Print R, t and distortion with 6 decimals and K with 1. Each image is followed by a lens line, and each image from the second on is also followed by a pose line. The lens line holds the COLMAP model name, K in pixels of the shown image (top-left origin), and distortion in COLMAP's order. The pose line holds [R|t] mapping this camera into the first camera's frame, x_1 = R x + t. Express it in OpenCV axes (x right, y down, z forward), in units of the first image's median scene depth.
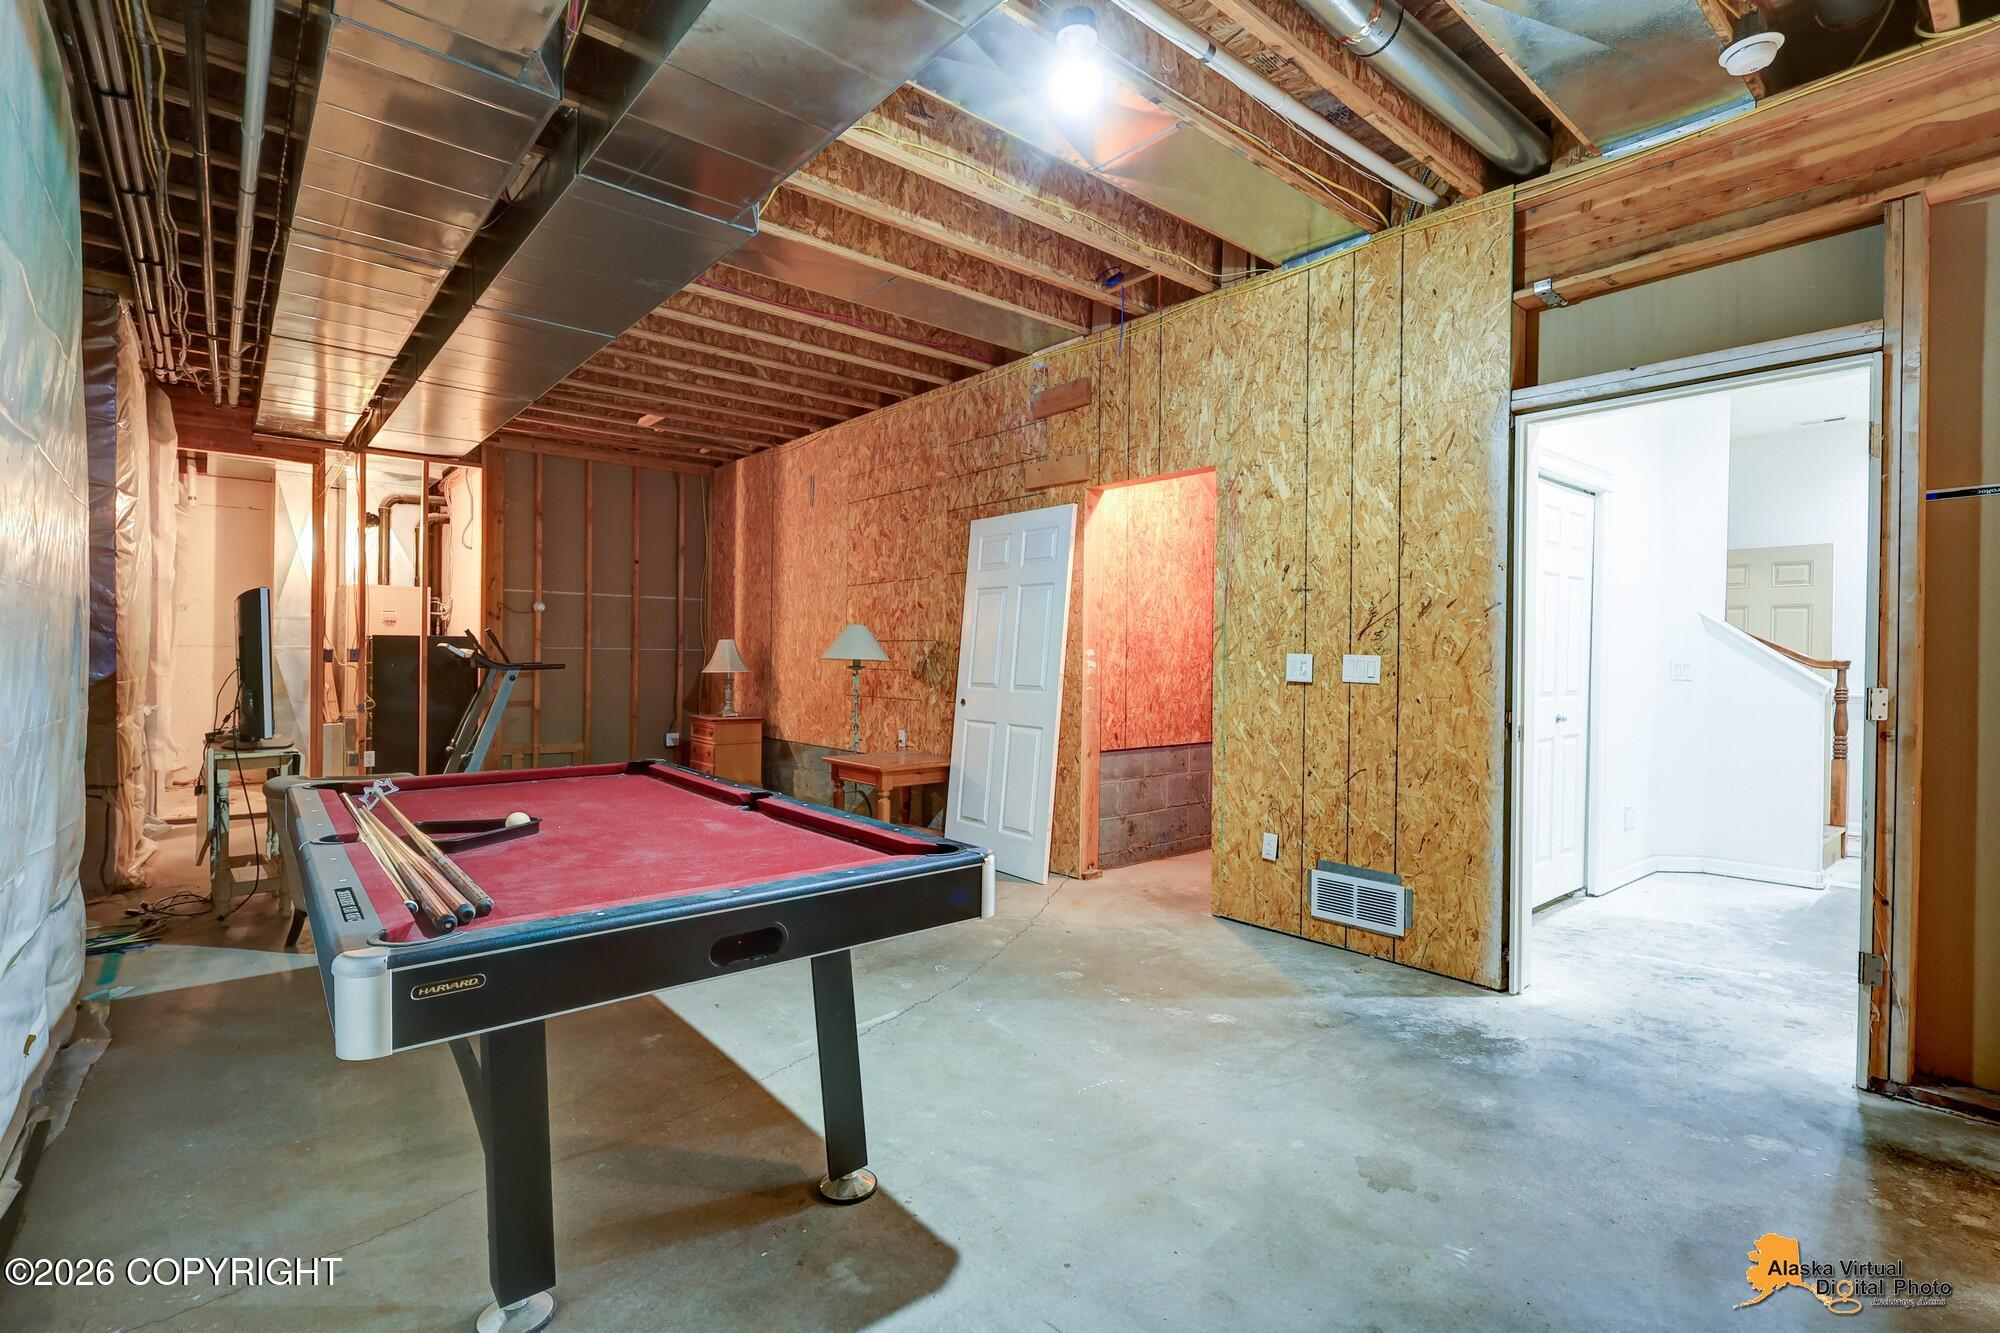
lens RADIAL K [[920.7, 0, 997.0], [0, 920.7, 663.0], [0, 0, 1]] dist [-0.002748, -0.000088]
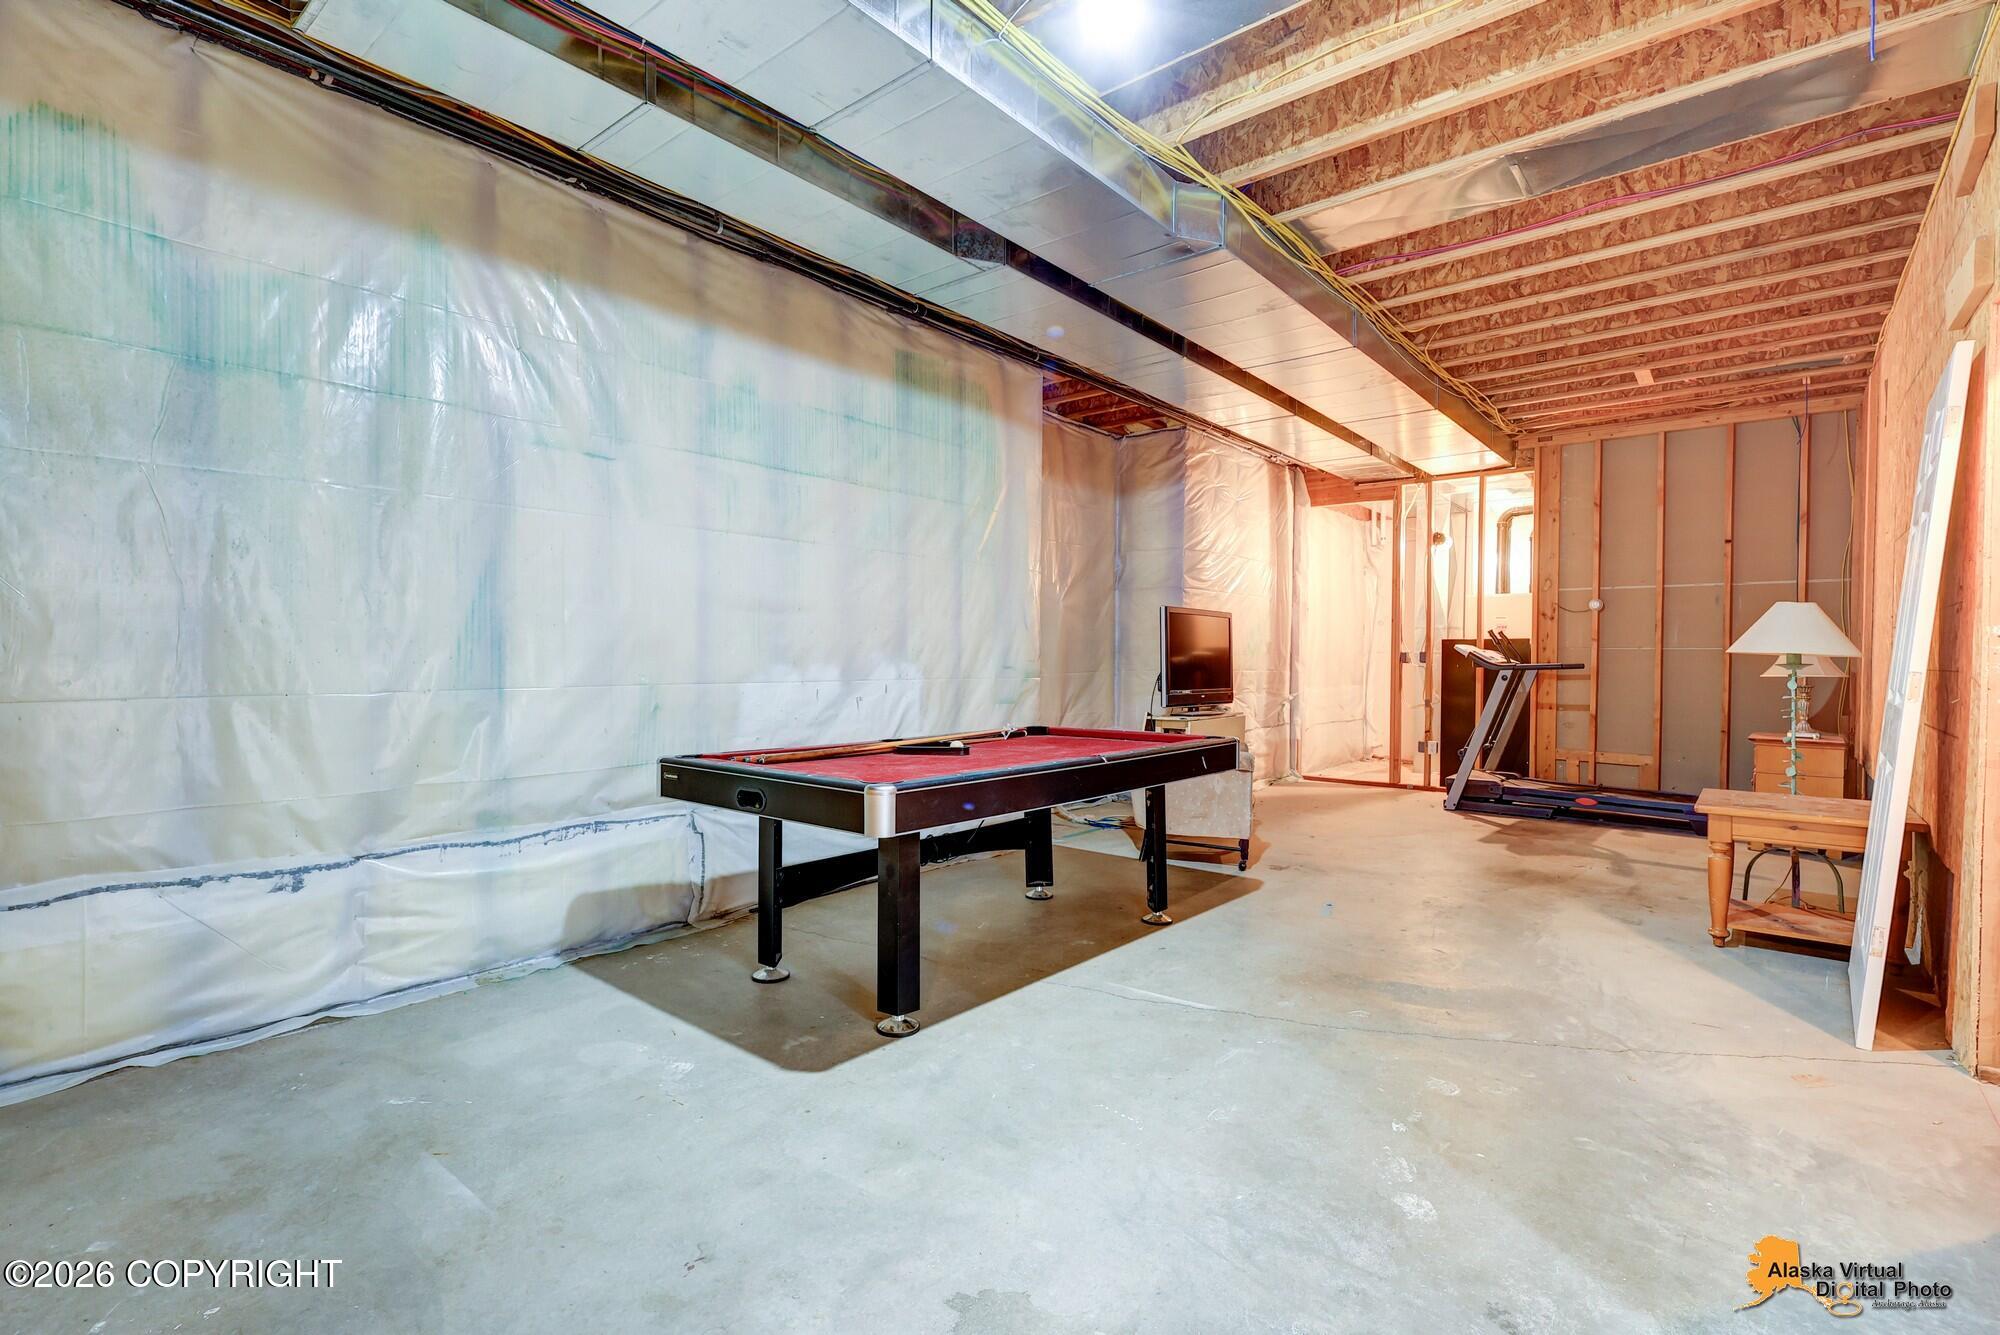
lens RADIAL K [[920.7, 0, 998.0], [0, 920.7, 669.7], [0, 0, 1]] dist [-0.002748, -0.000088]
pose [[0.168731, 0.003927, -0.985654, 0.650313], [-0.011987, 0.999926, 0.001931, 0.021220], [0.985589, 0.011489, 0.168765, 0.495538]]
